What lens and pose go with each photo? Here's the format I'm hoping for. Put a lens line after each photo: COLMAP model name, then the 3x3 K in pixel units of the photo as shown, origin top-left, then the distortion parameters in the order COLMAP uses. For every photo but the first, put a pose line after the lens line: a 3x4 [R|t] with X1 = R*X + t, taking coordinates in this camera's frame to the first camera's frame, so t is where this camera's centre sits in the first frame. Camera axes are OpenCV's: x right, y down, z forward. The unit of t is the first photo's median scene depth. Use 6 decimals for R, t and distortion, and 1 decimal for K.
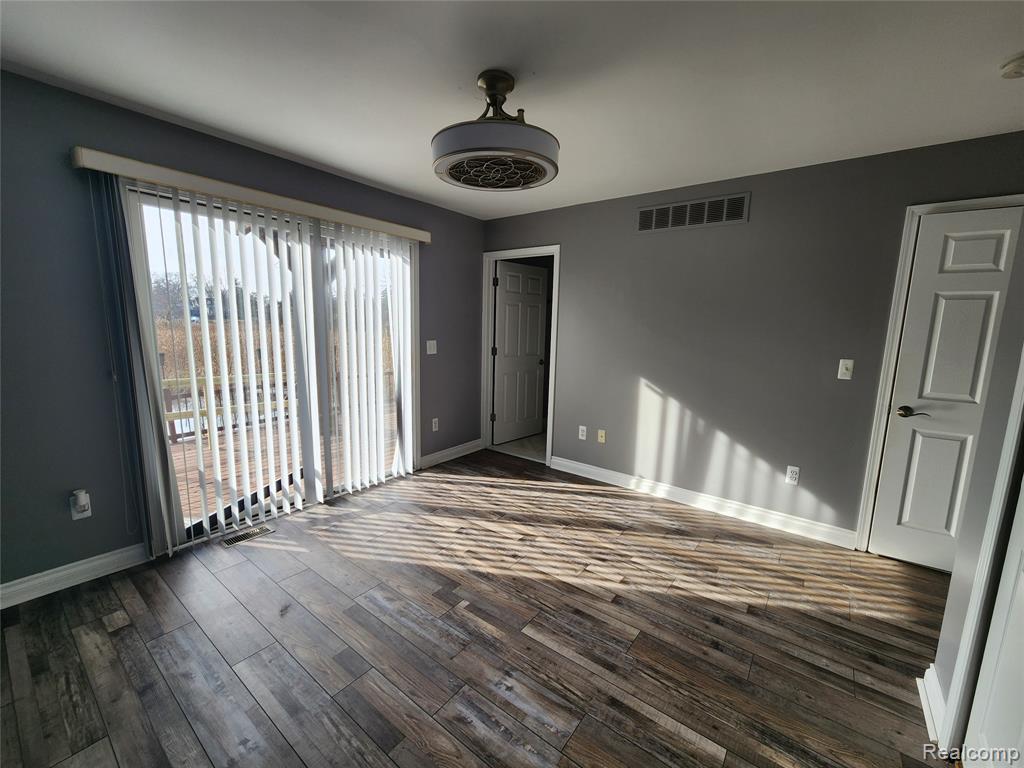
lens RADIAL K [[418.5, 0, 509.6], [0, 418.5, 385.1], [0, 0, 1]] dist [0.002236, -0.000295]
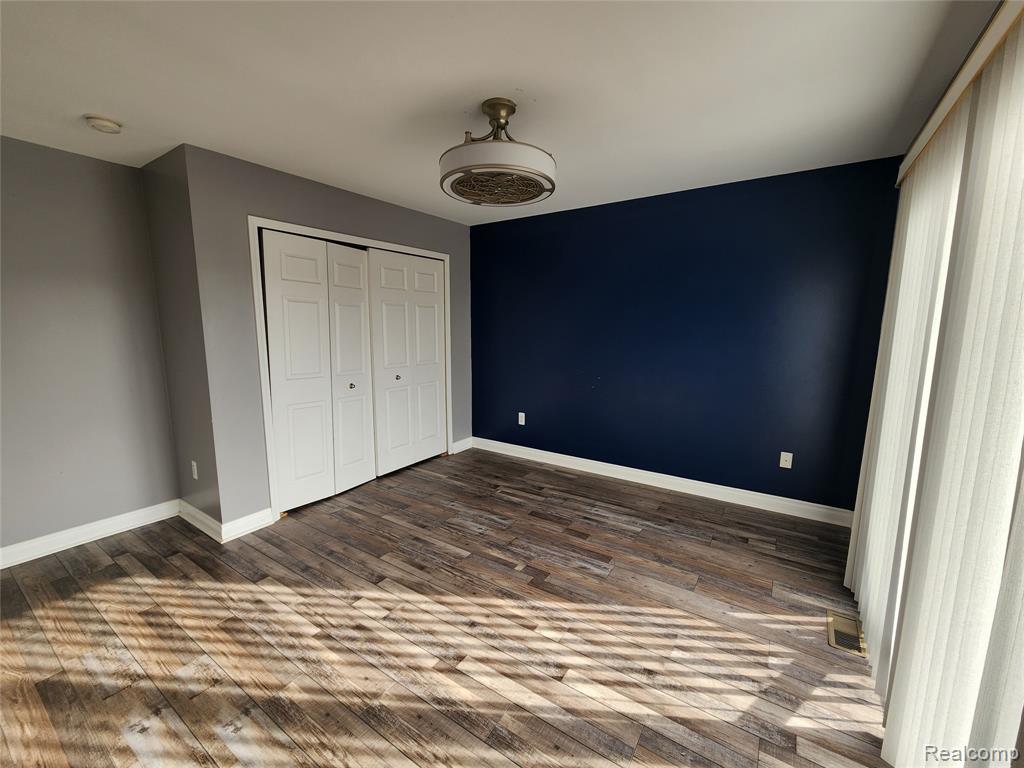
lens RADIAL K [[418.5, 0, 509.6], [0, 418.5, 385.1], [0, 0, 1]] dist [0.002236, -0.000295]
pose [[-0.997622, -0.014369, -0.067413, 0.002357], [-0.033487, 0.955886, 0.291821, -0.265033], [0.060246, 0.293385, -0.954094, 1.735599]]
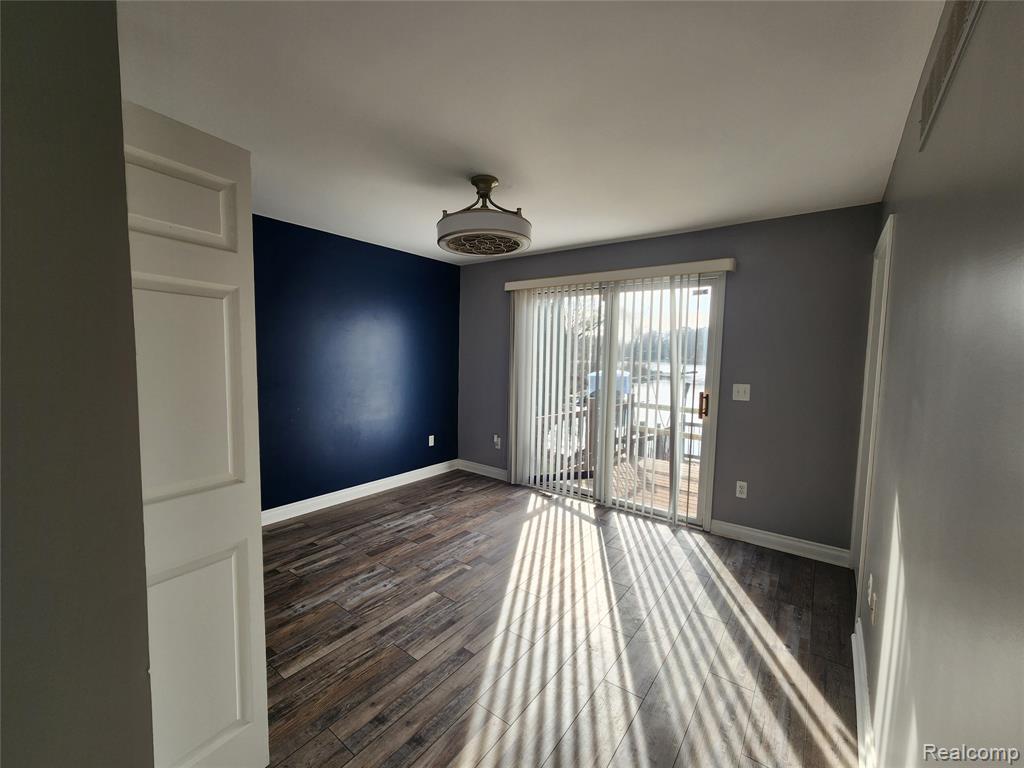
lens RADIAL K [[418.5, 0, 509.6], [0, 418.5, 385.1], [0, 0, 1]] dist [0.002236, -0.000295]
pose [[0.007544, 0.054518, -0.998484, 1.043384], [-0.168157, 0.984362, 0.052477, -0.117967], [0.985731, 0.167506, 0.016593, 0.896060]]
